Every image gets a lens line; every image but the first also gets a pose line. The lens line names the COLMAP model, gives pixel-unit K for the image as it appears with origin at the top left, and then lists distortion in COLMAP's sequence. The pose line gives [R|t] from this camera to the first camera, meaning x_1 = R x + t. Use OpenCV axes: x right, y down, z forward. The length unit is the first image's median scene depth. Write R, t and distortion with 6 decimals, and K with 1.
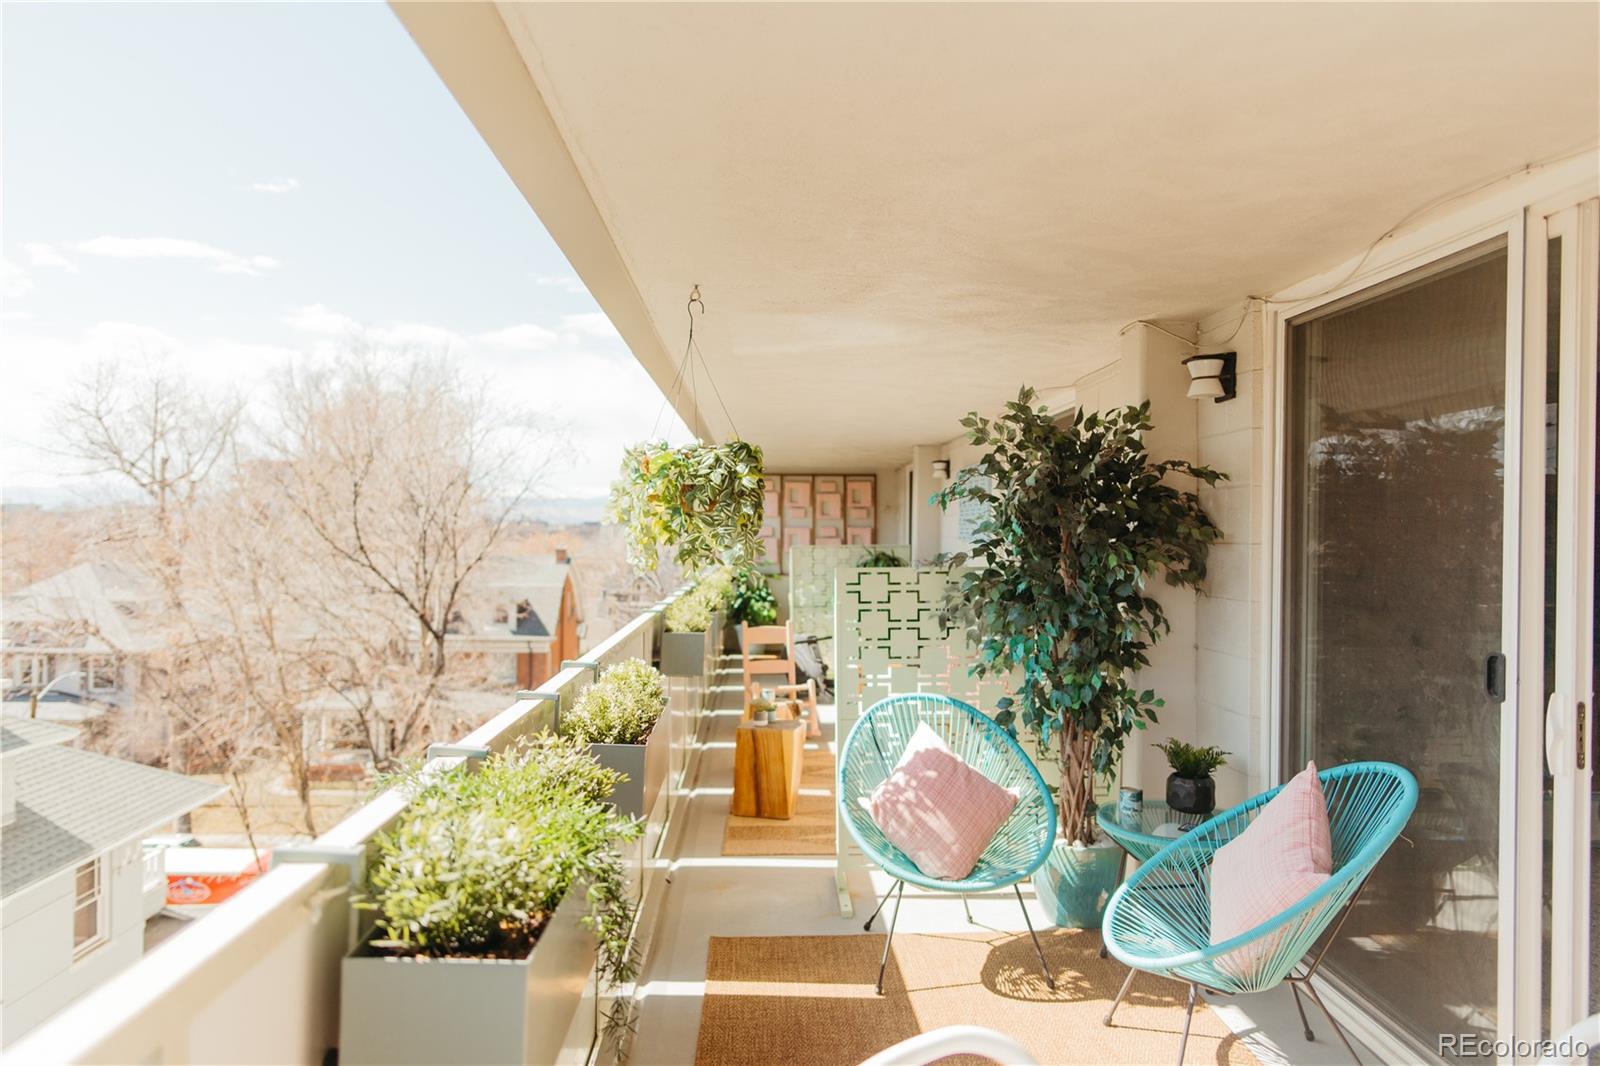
lens RADIAL K [[1112.4, 0, 800.0], [0, 1112.4, 533.0], [0, 0, 1]] dist [0.000502, -0.000156]
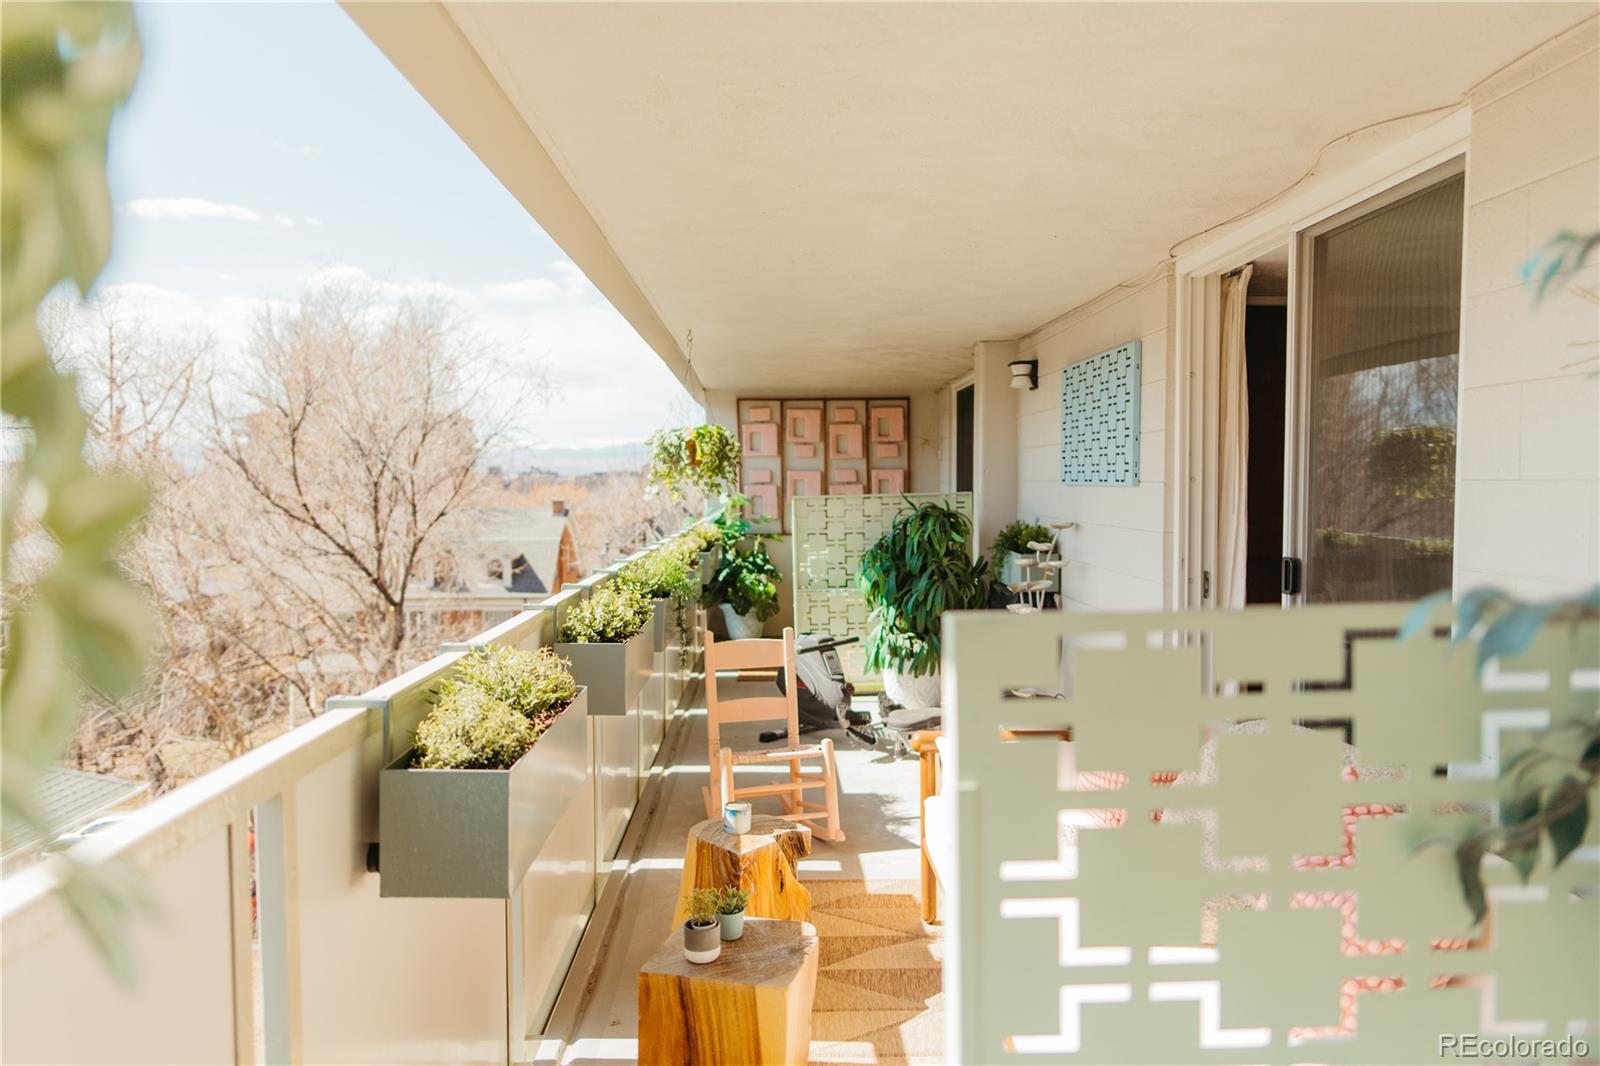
lens RADIAL K [[1094.4, 0, 800.0], [0, 1094.4, 533.0], [0, 0, 1]] dist [-0.002258, -0.001436]
pose [[0.999872, -0.012201, -0.010324, 0.002030], [0.012677, 0.998797, 0.047373, 0.002056], [0.009734, -0.047498, 0.998824, 0.268973]]
